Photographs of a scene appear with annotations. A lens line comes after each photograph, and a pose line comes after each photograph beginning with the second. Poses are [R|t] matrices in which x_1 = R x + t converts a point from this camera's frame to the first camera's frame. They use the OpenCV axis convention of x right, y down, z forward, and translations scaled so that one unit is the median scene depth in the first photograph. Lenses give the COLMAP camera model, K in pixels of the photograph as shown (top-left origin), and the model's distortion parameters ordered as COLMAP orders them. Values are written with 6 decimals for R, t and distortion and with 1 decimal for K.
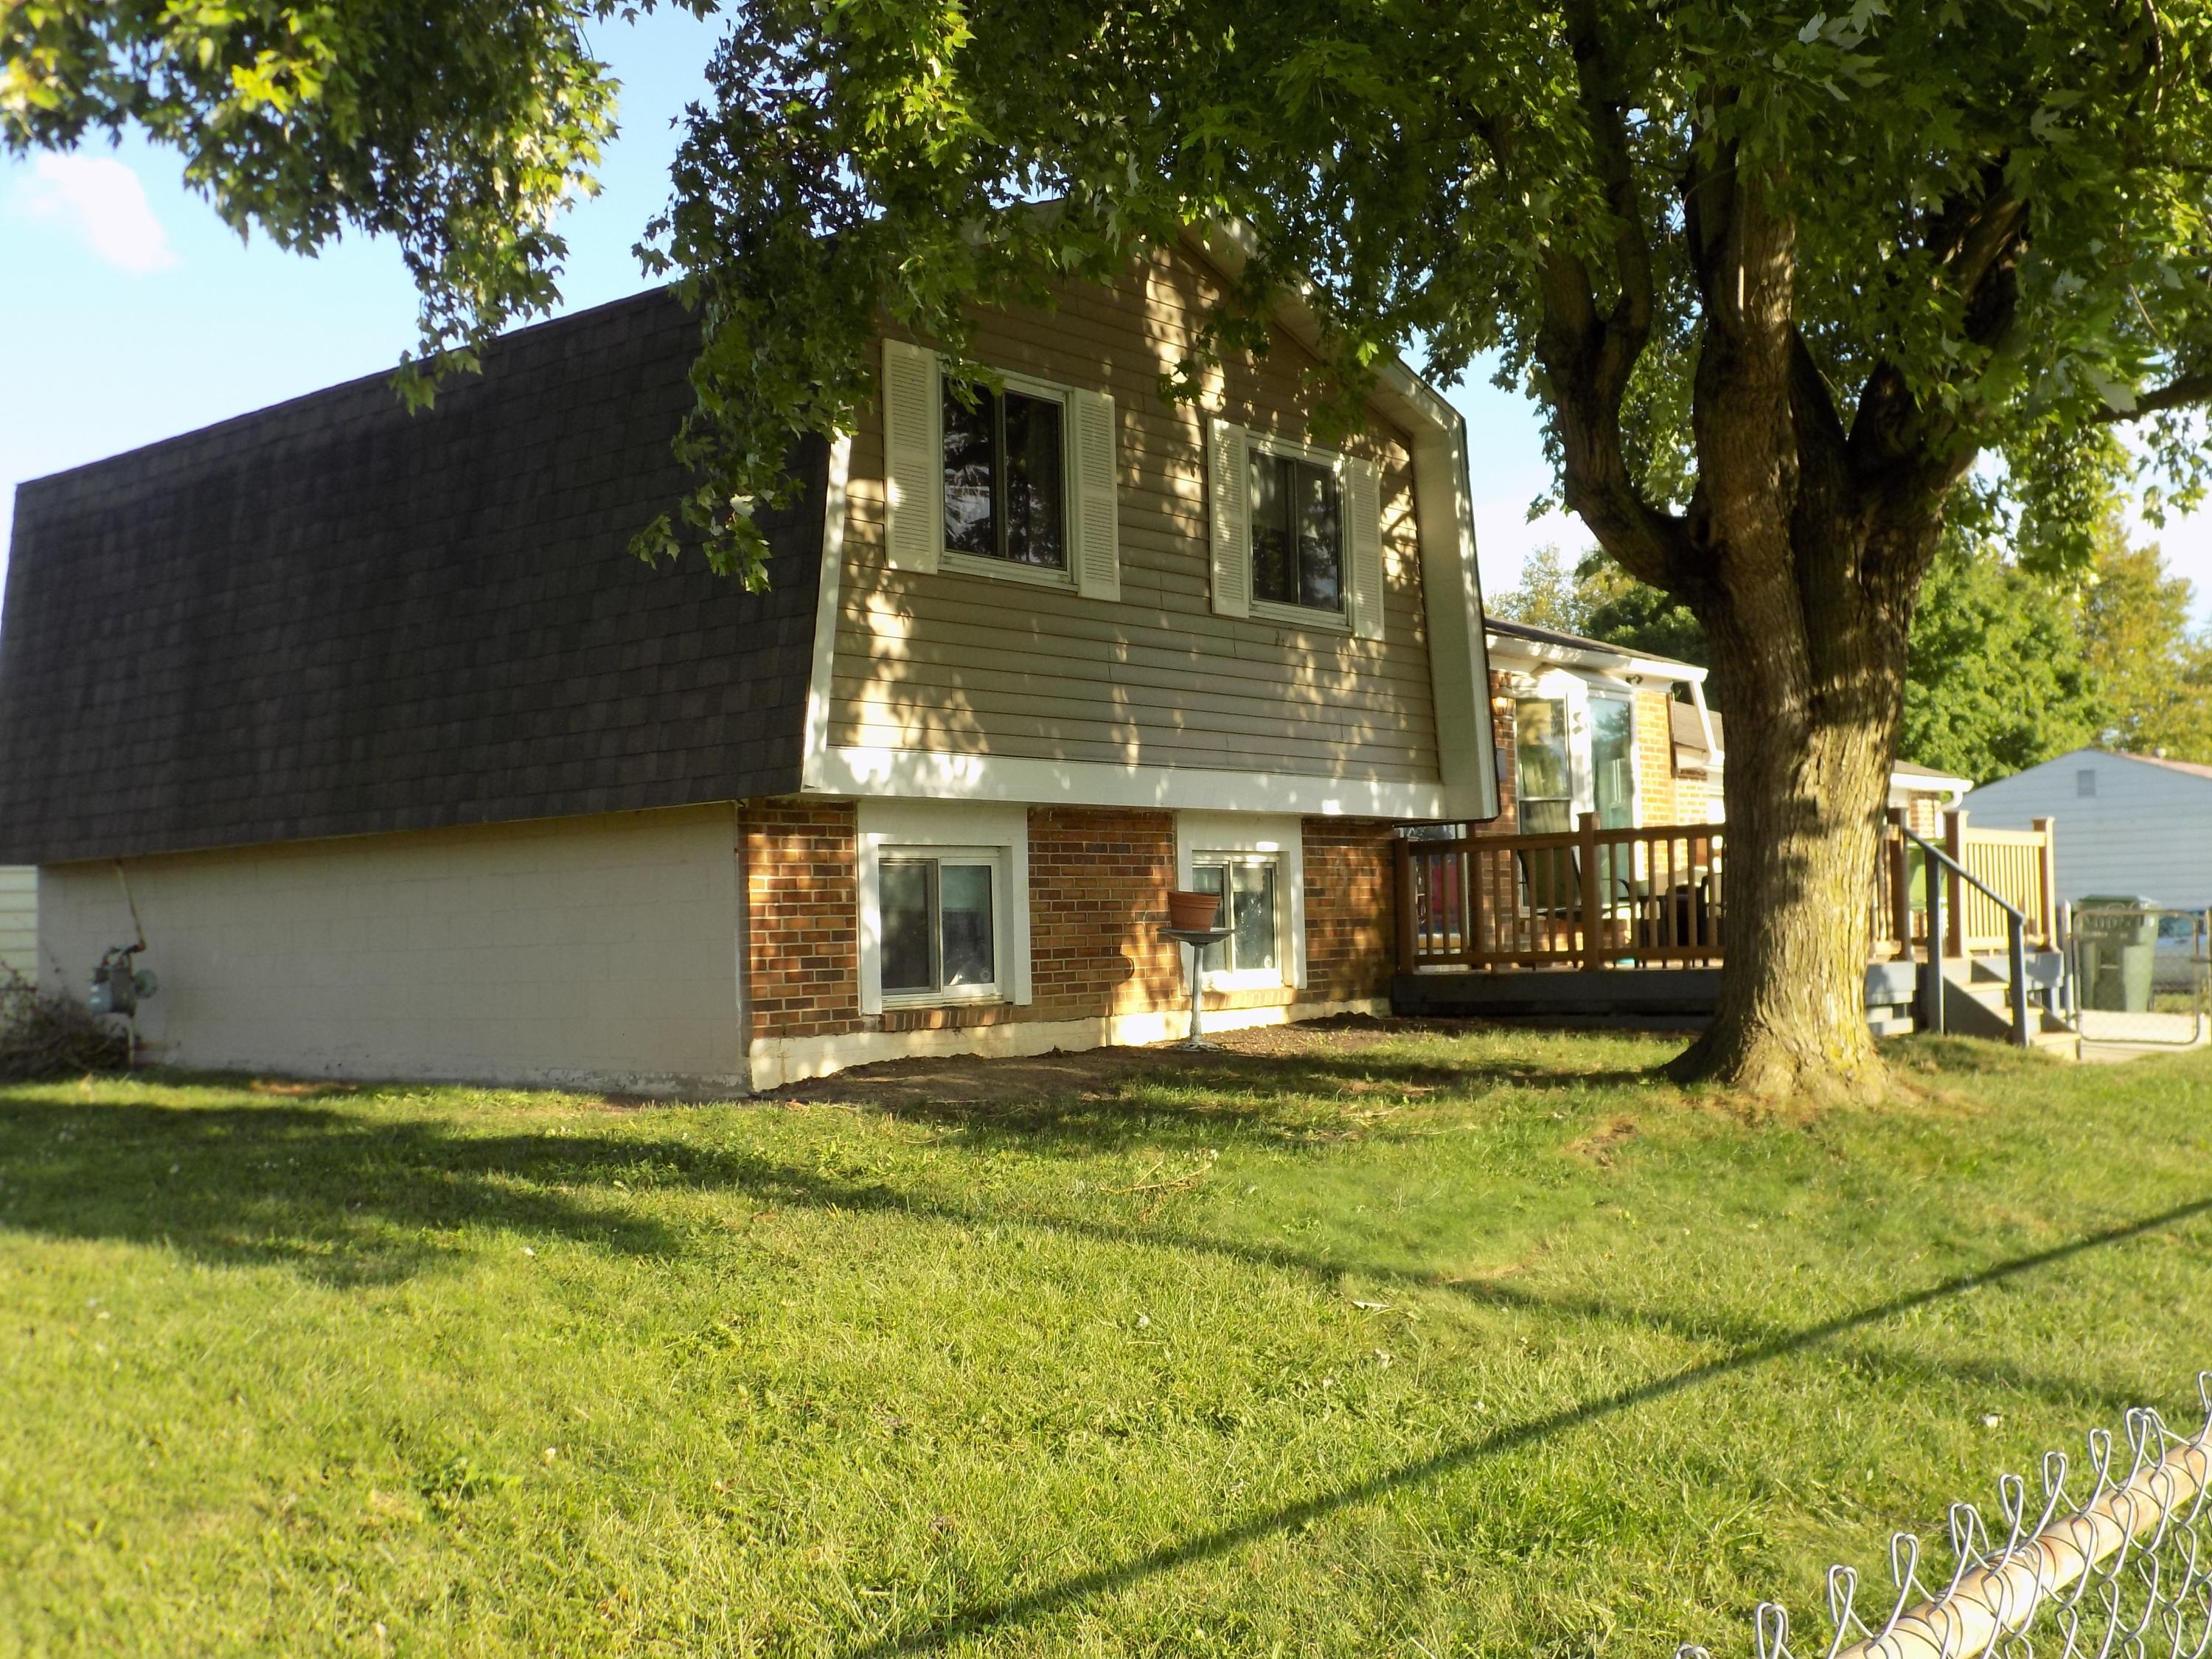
lens RADIAL K [[2447.2, 0, 1090.6], [0, 2447.2, 744.4], [0, 0, 1]] dist [-0.044116, 0.000000]
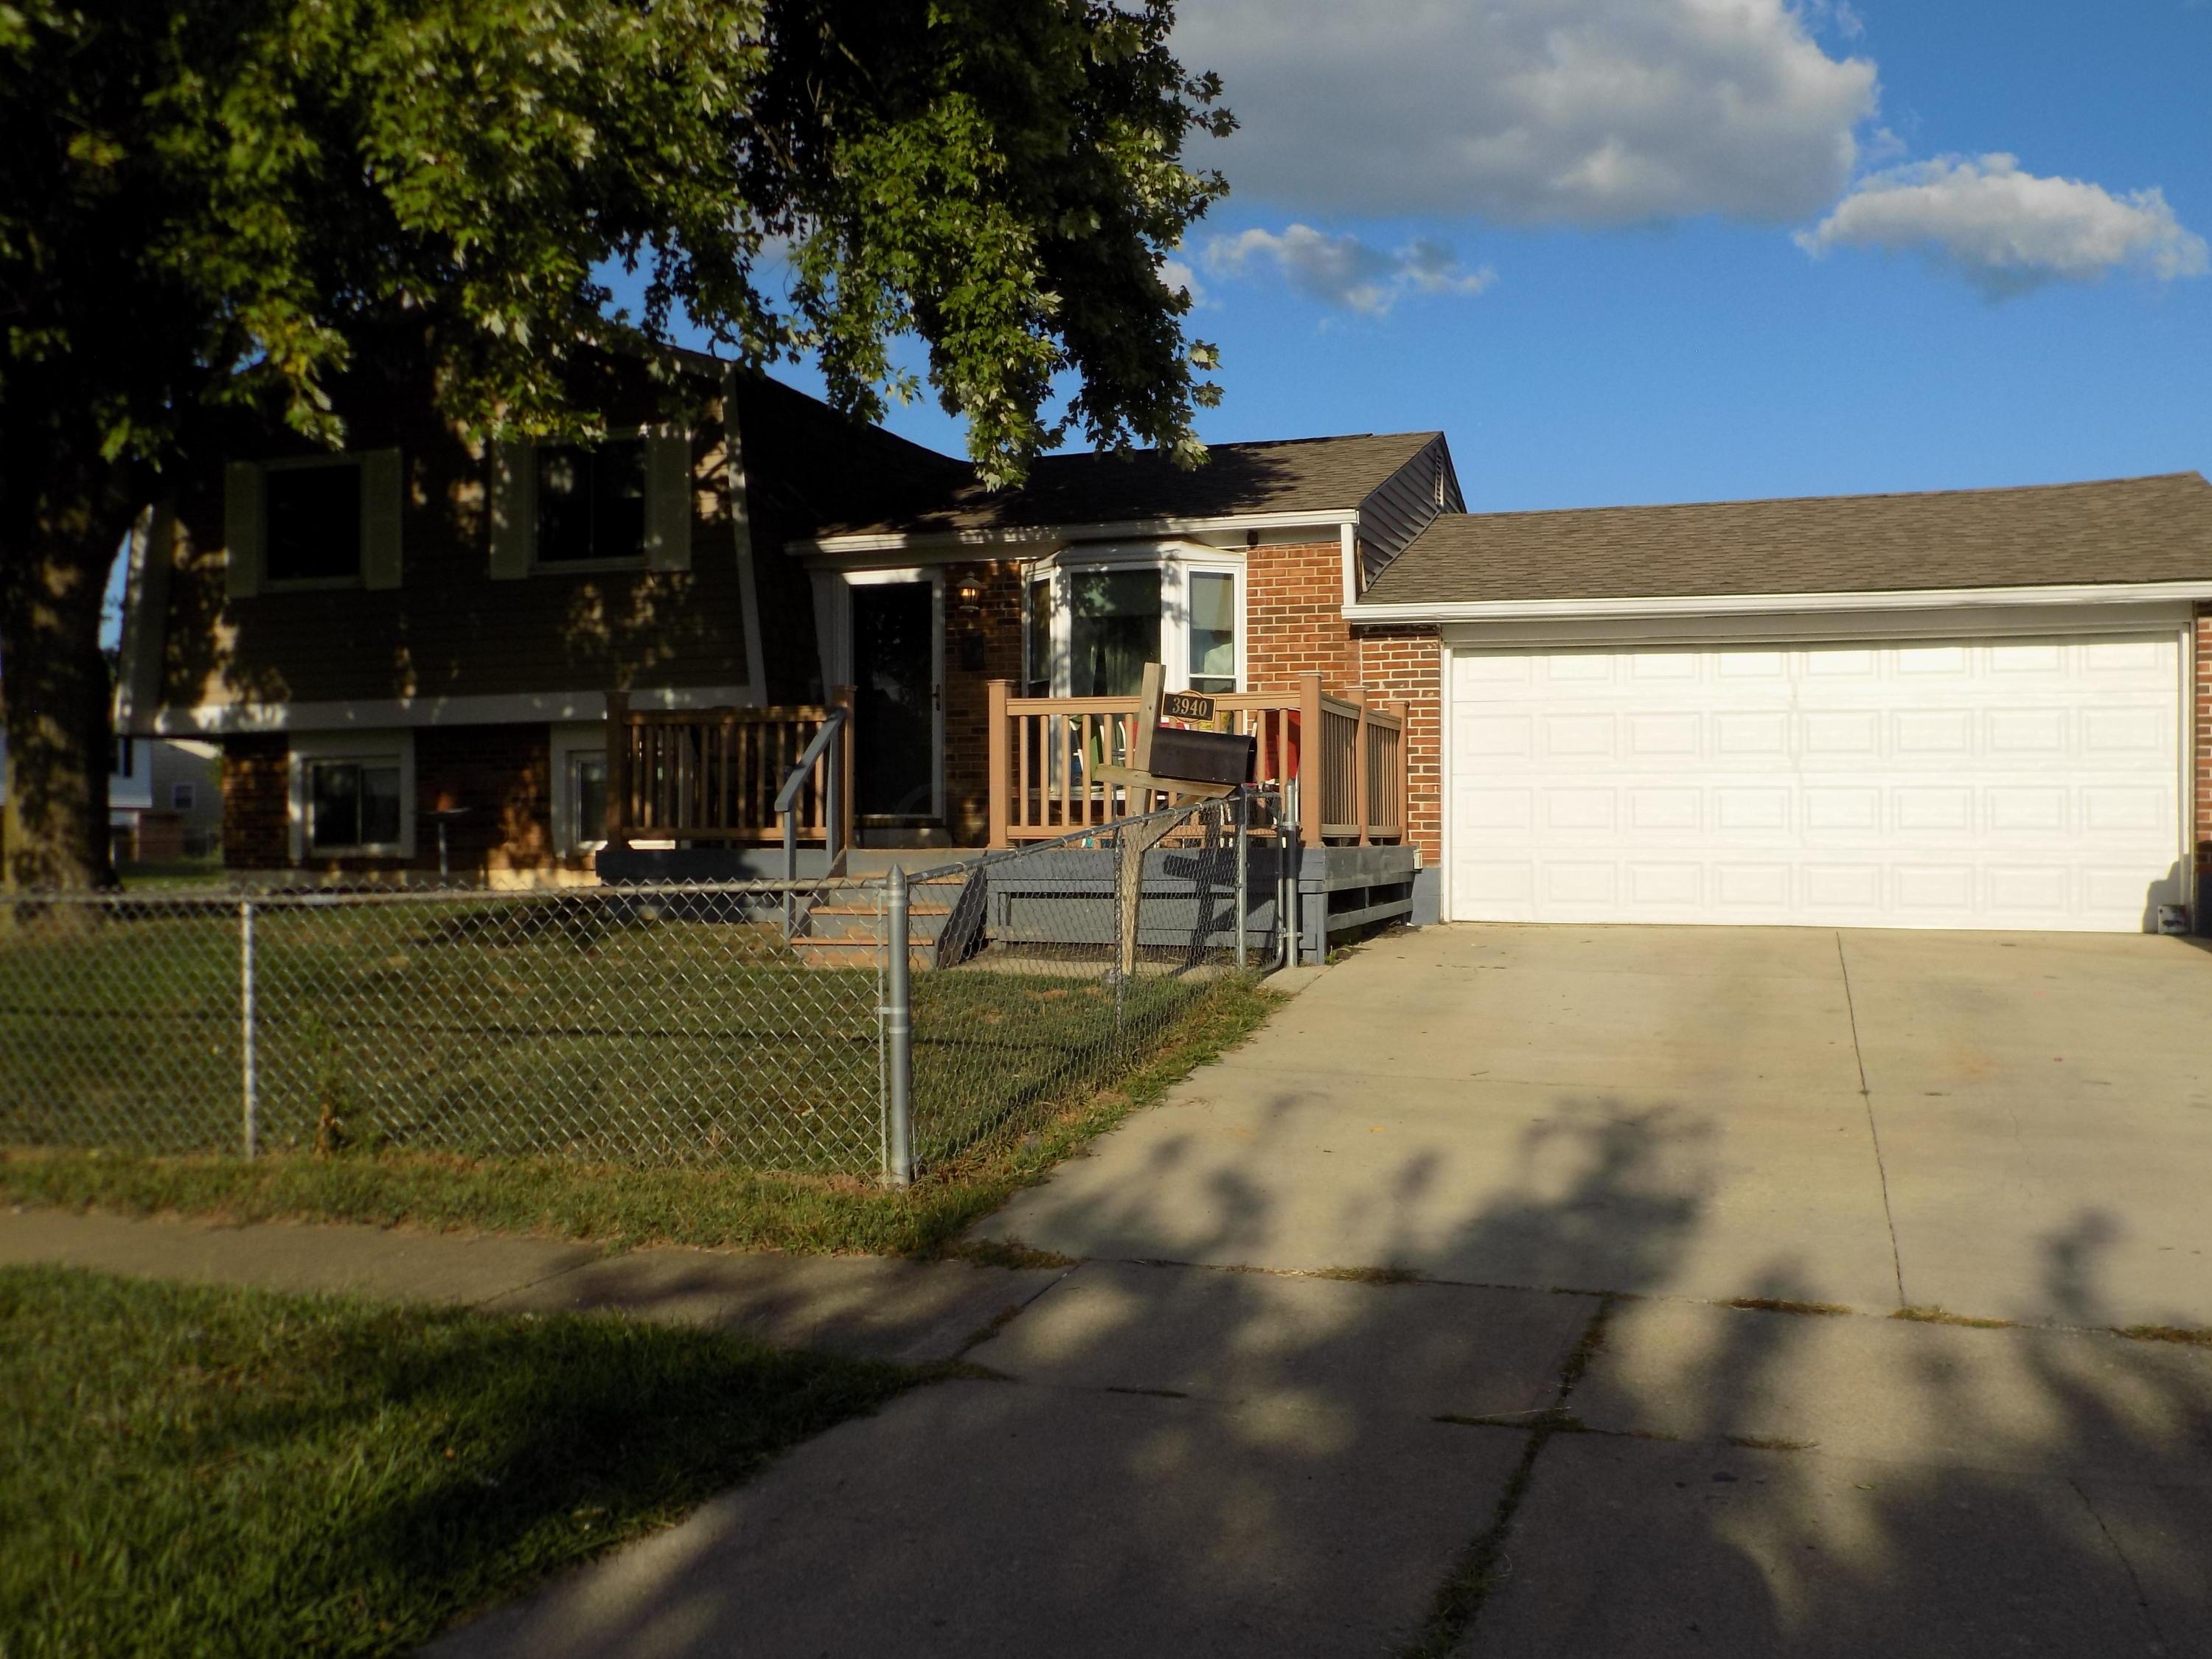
lens RADIAL K [[1900.3, 0, 1109.9], [0, 1900.3, 815.6], [0, 0, 1]] dist [0.007633, 0.012416]
pose [[0.324638, 0.016073, -0.945702, 1.178533], [0.075147, 0.996257, 0.042729, 0.057414], [0.942848, -0.084938, 0.322215, 0.971101]]
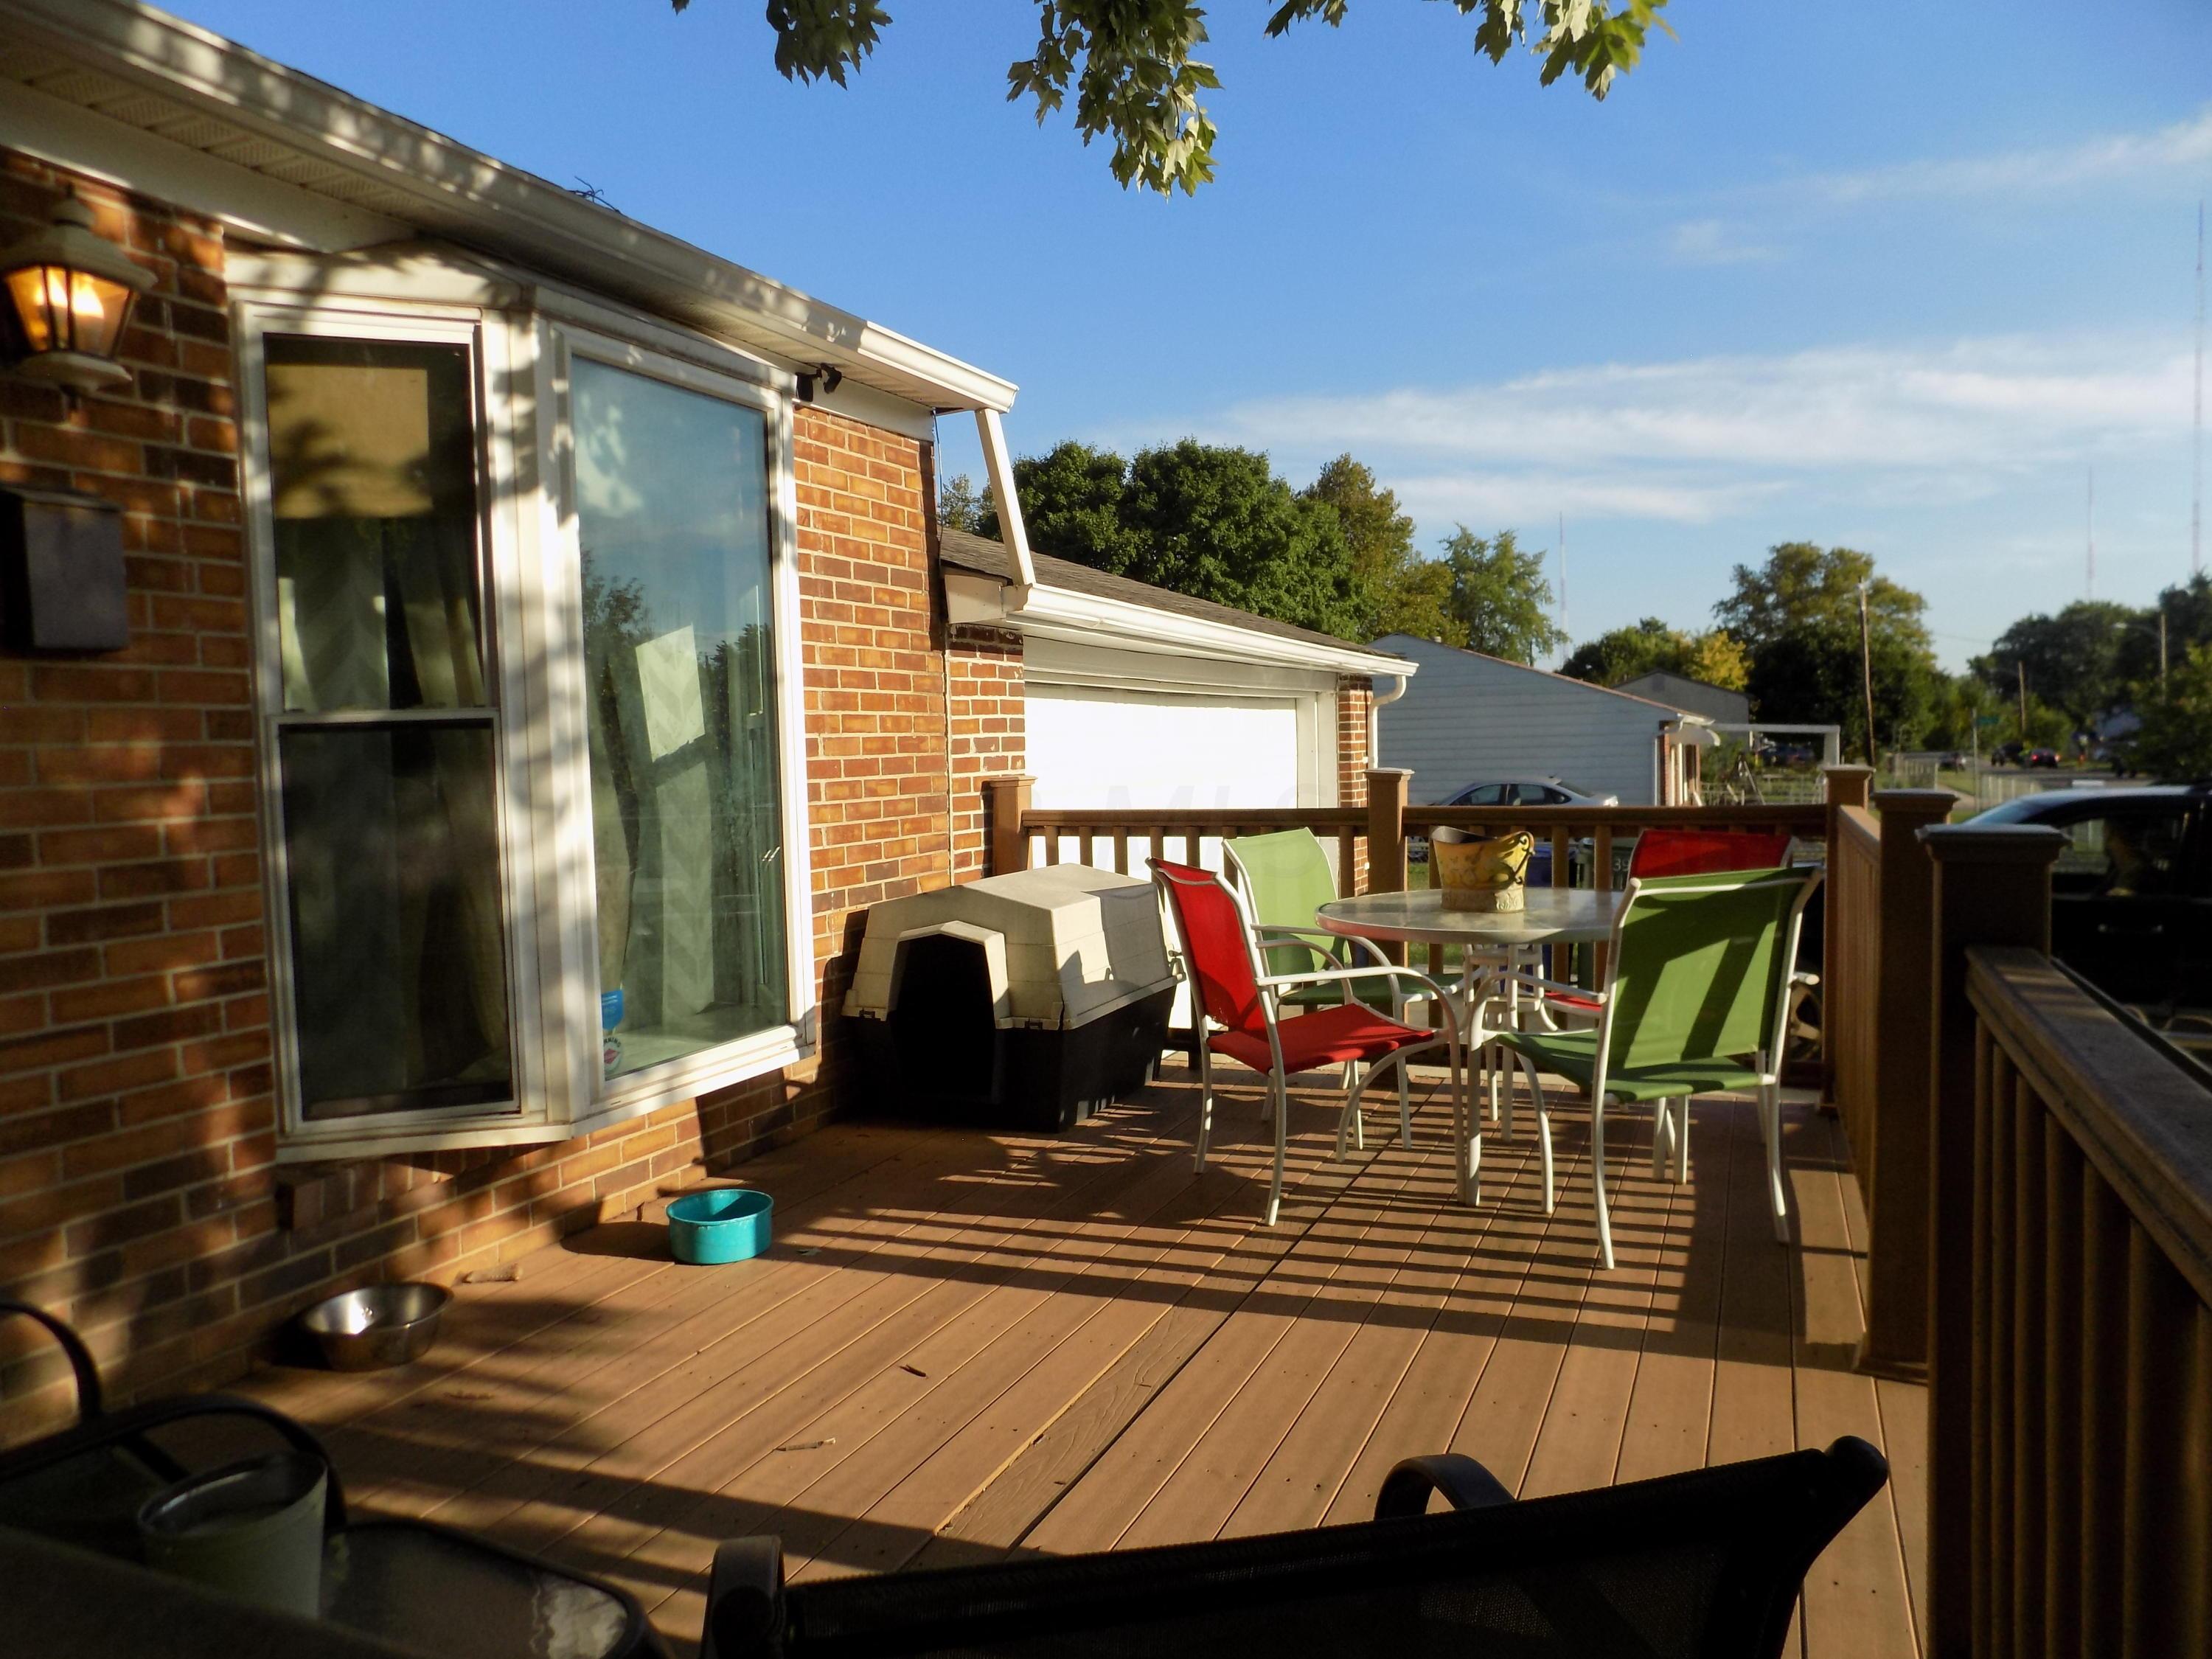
lens RADIAL K [[1521.8, 0, 1100.1], [0, 1521.8, 836.6], [0, 0, 1]] dist [-0.098591, -0.003507]
pose [[0.965545, -0.021516, 0.259346, 0.275922], [-0.012768, 0.991460, 0.129788, 0.016754], [-0.259924, -0.128627, 0.957024, 1.032325]]
